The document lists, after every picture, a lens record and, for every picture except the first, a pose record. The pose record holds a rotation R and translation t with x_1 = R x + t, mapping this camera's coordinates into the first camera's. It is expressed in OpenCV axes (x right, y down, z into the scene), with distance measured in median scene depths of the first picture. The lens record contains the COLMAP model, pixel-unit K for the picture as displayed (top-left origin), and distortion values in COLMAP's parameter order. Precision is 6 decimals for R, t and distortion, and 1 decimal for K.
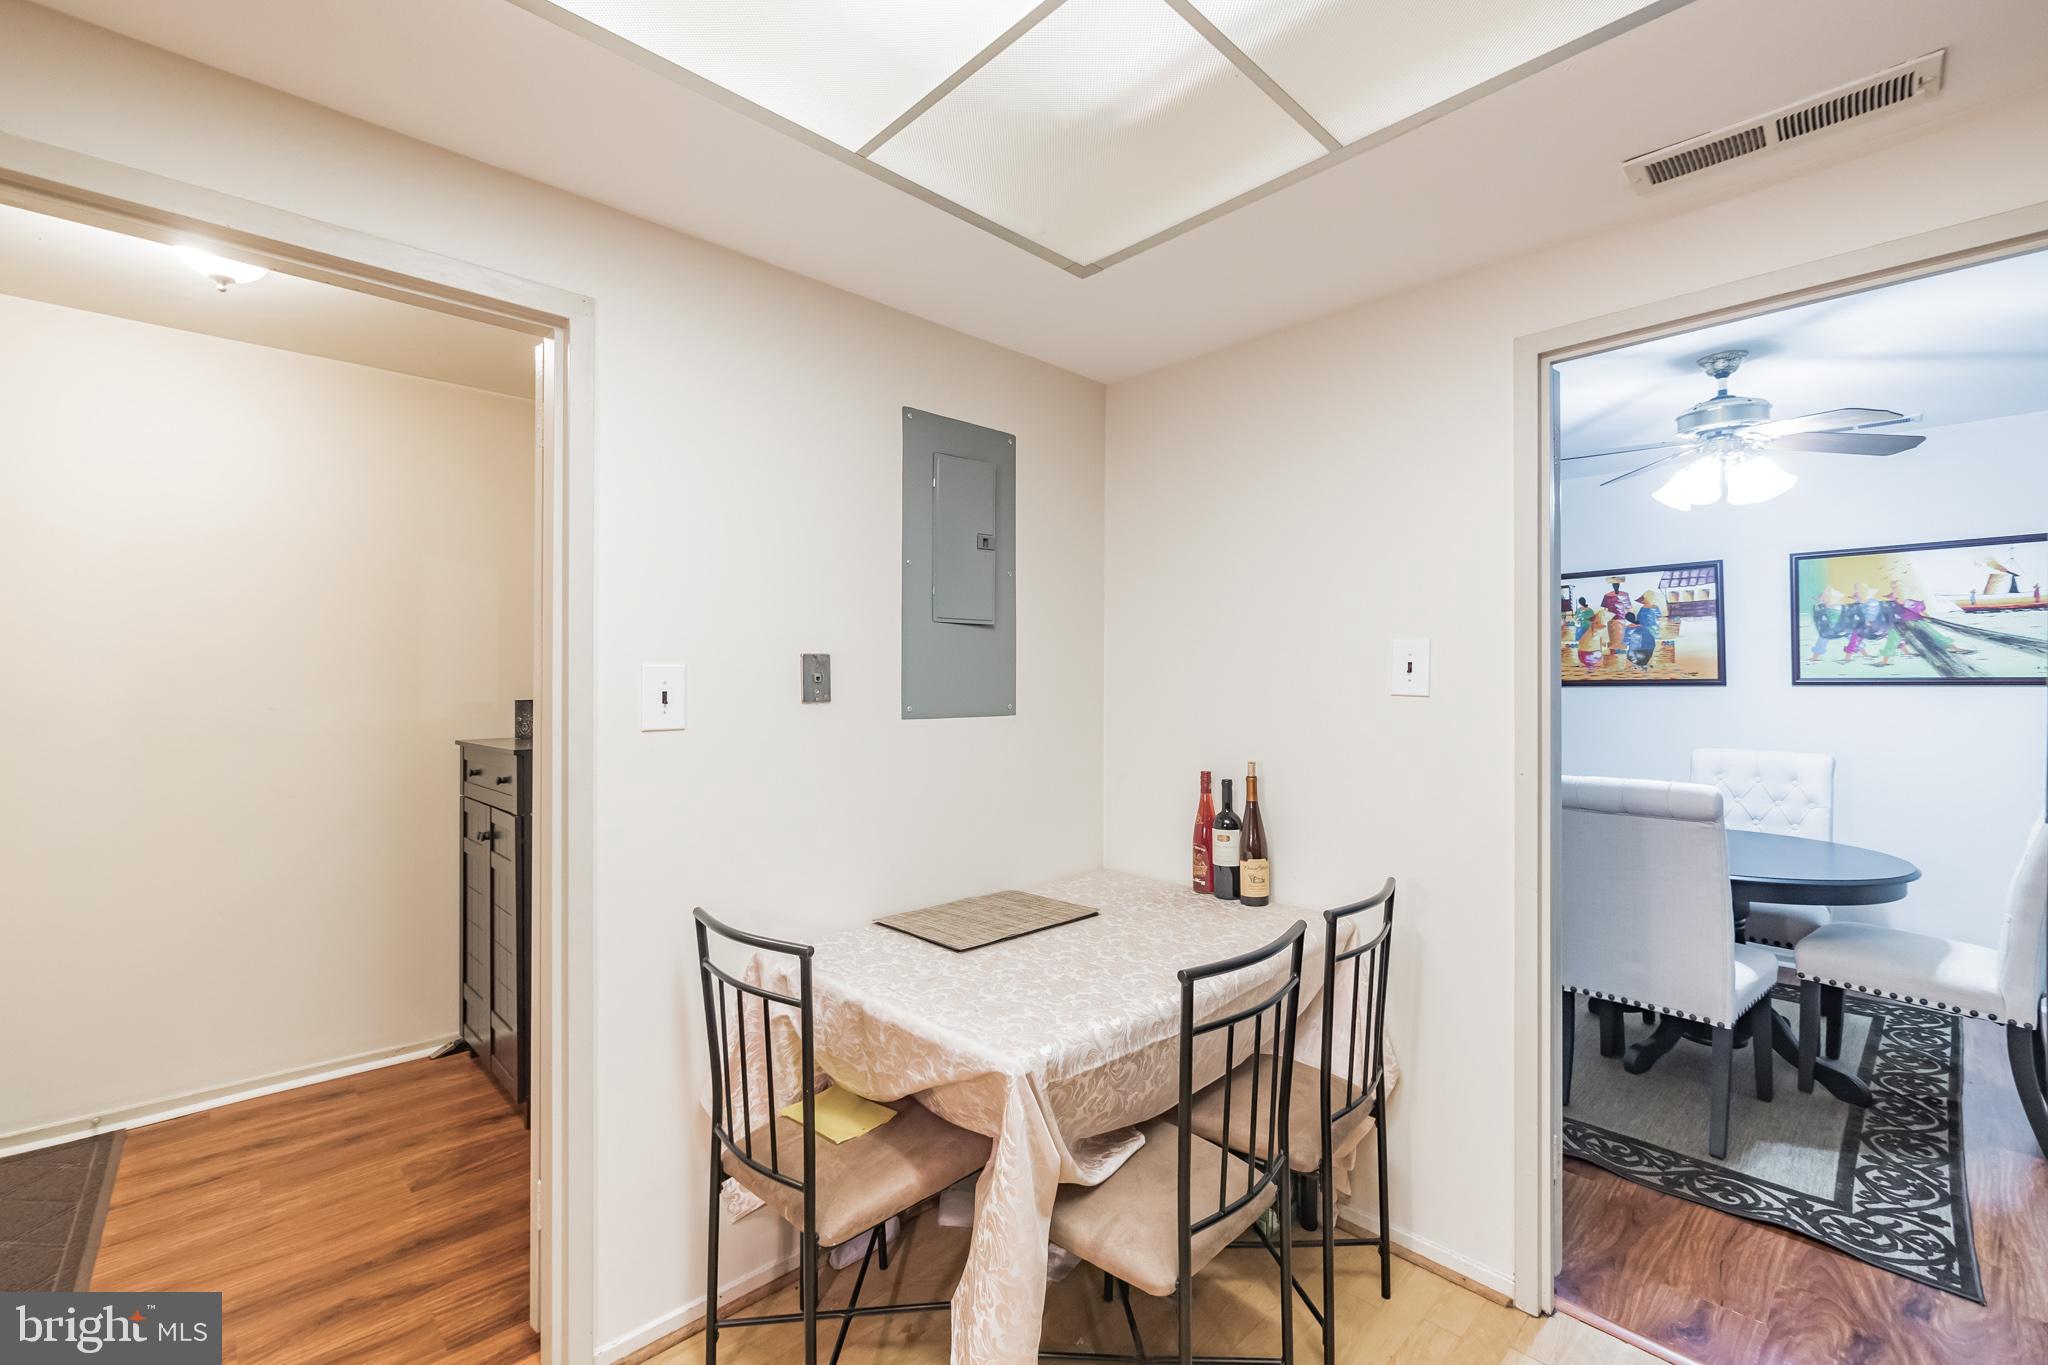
lens RADIAL K [[873.4, 0, 991.6], [0, 873.4, 672.6], [0, 0, 1]] dist [-0.000864, -0.000014]
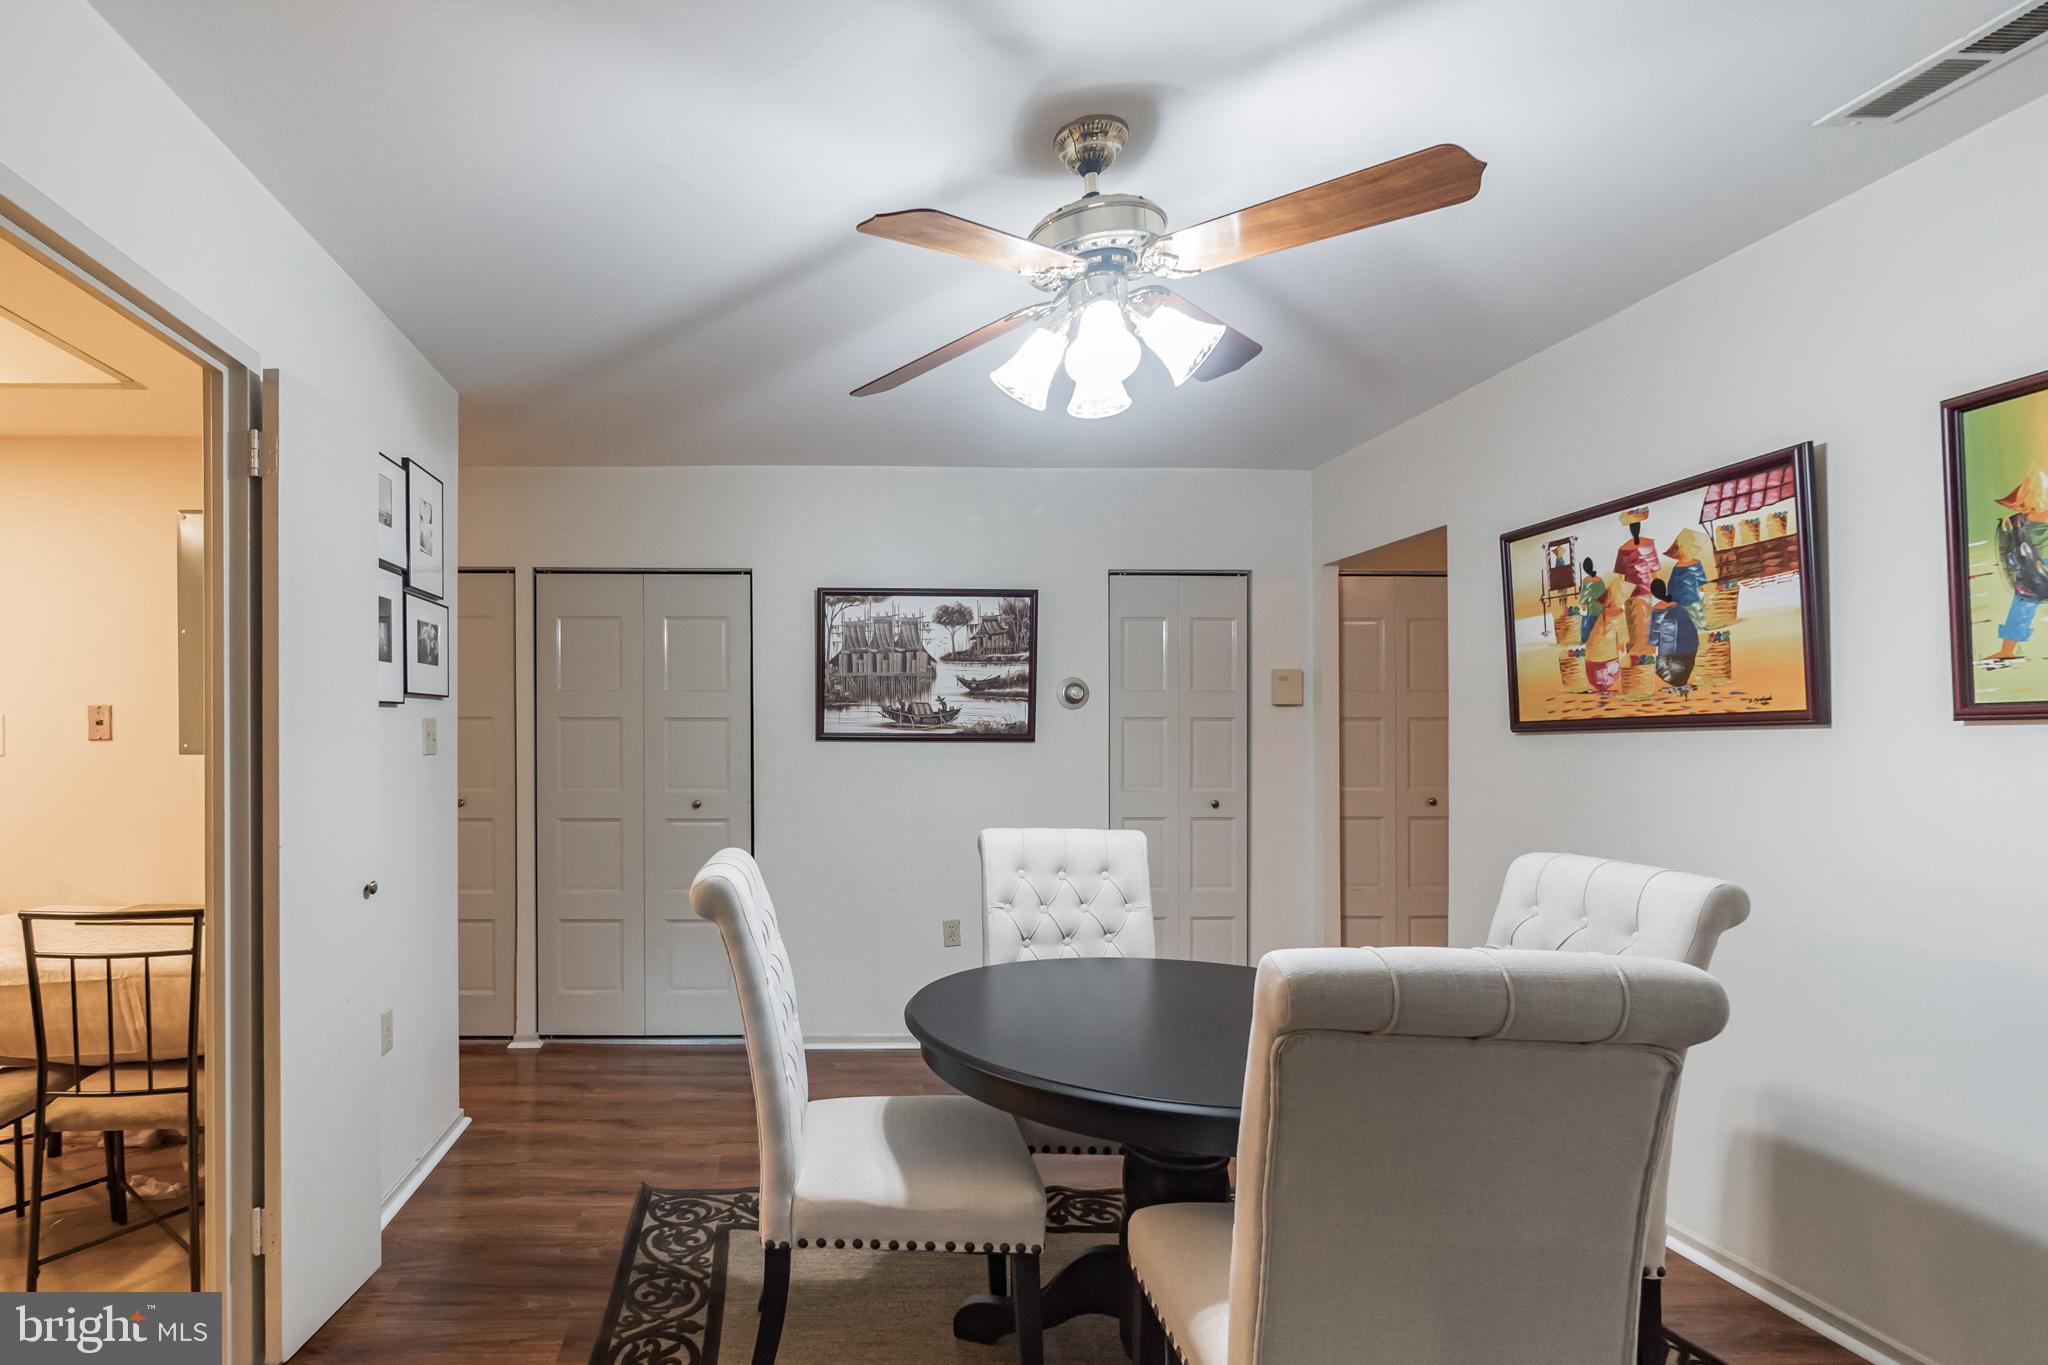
lens RADIAL K [[966.8, 0, 775.2], [0, 966.8, 737.8], [0, 0, 1]] dist [-0.002982, -0.000744]
pose [[0.731773, -0.003548, -0.681539, 0.768591], [0.007864, 0.999964, 0.003238, 0.015536], [0.681503, -0.007729, 0.731775, 0.274371]]
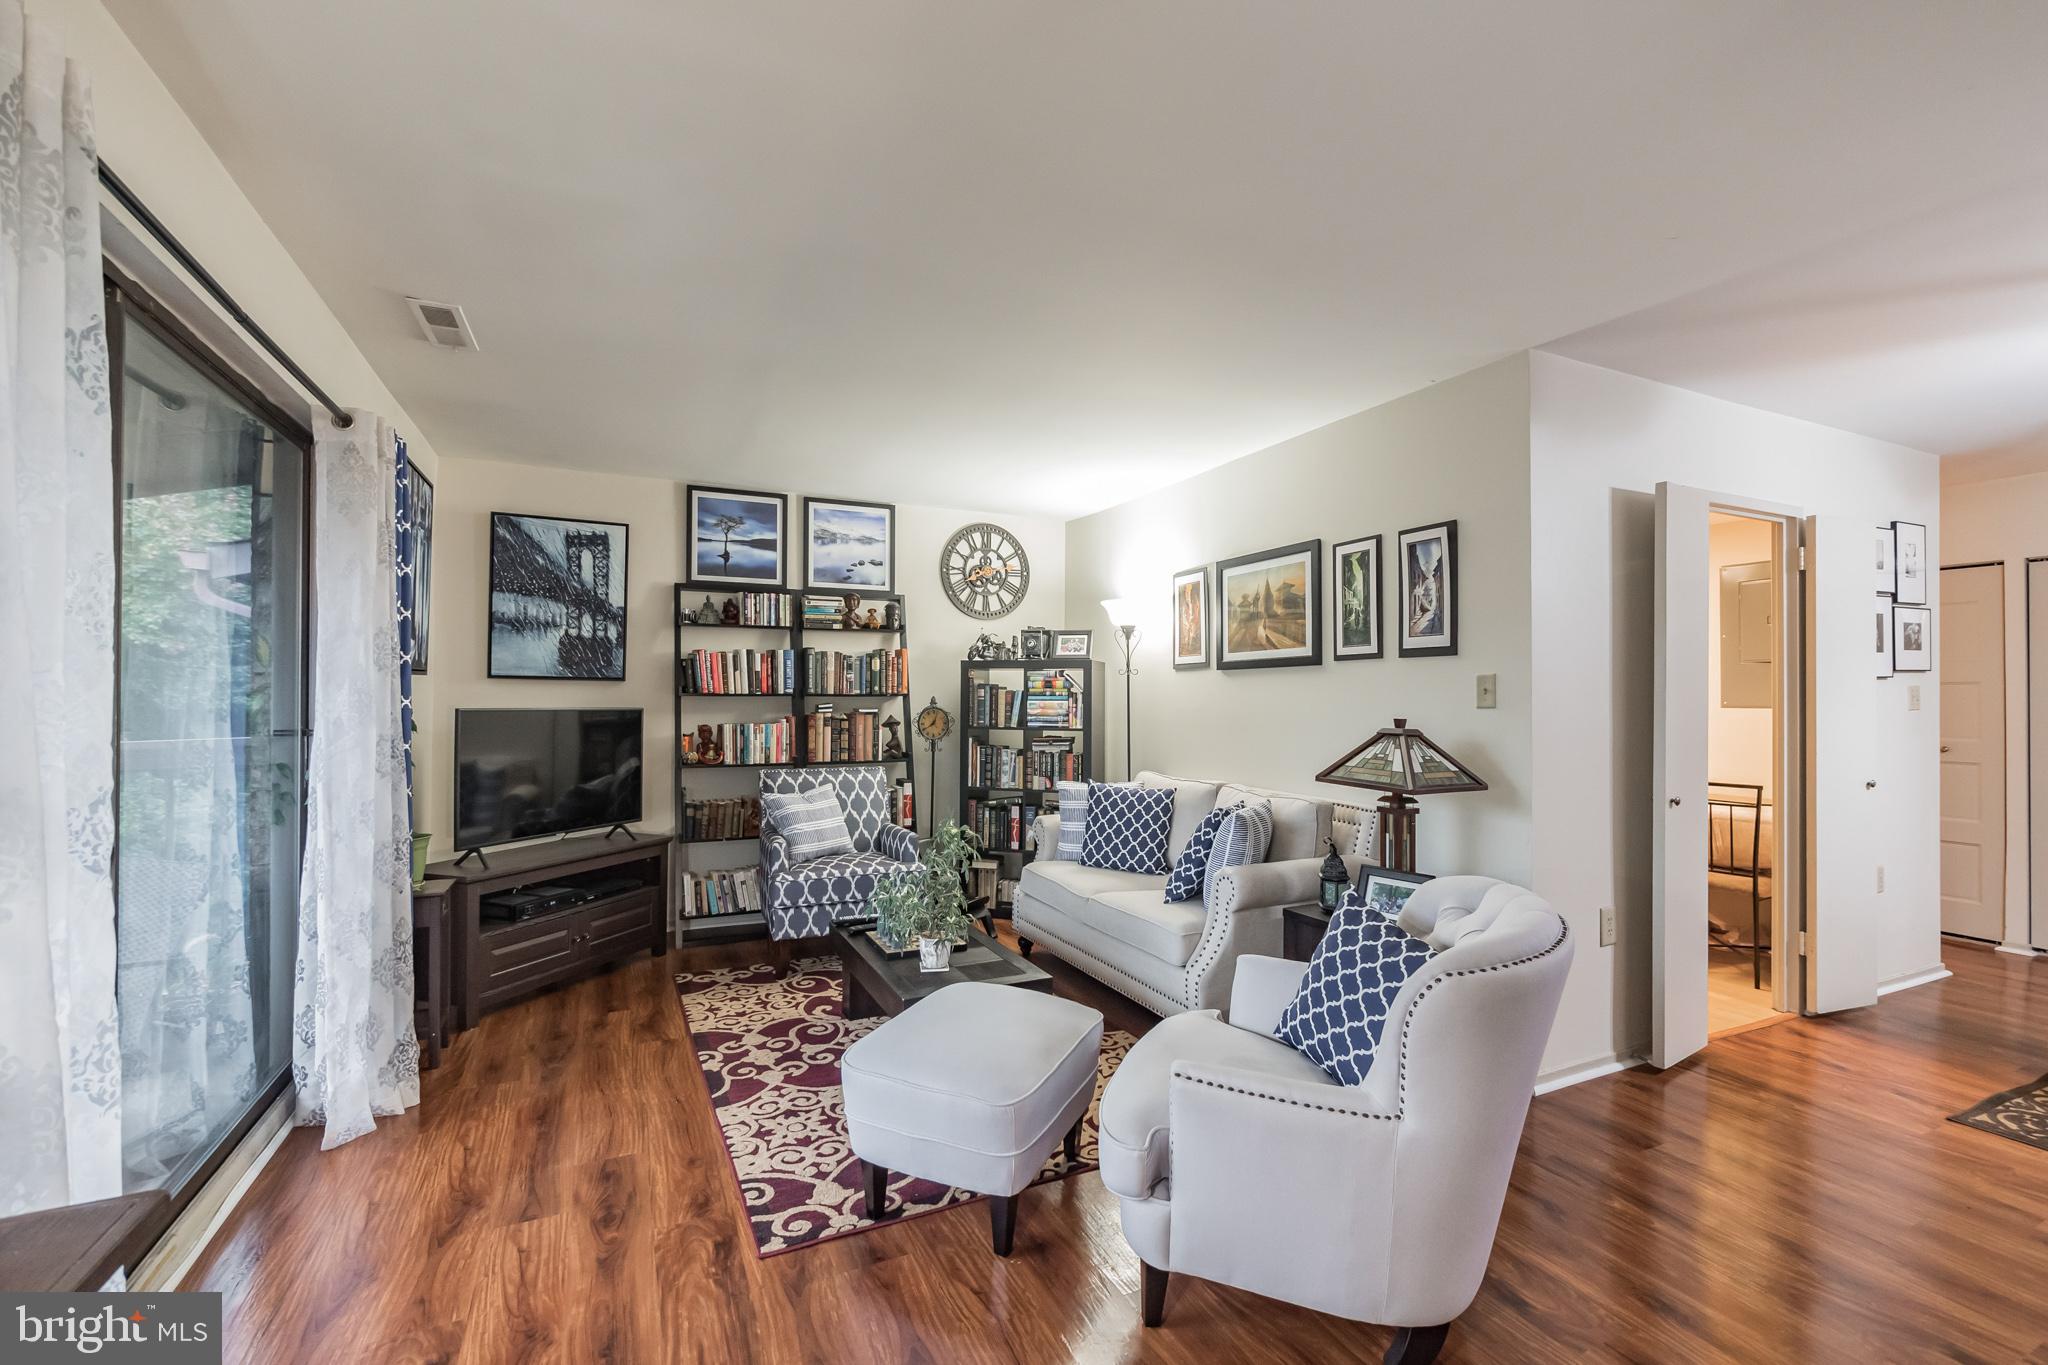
lens RADIAL K [[878.2, 0, 1023.5], [0, 878.2, 693.8], [0, 0, 1]] dist [-0.001863, -0.000277]
pose [[-0.302327, -0.005244, -0.953190, 1.292318], [0.005000, 0.999962, -0.007088, 0.012668], [0.953191, -0.006909, -0.302289, -0.009621]]
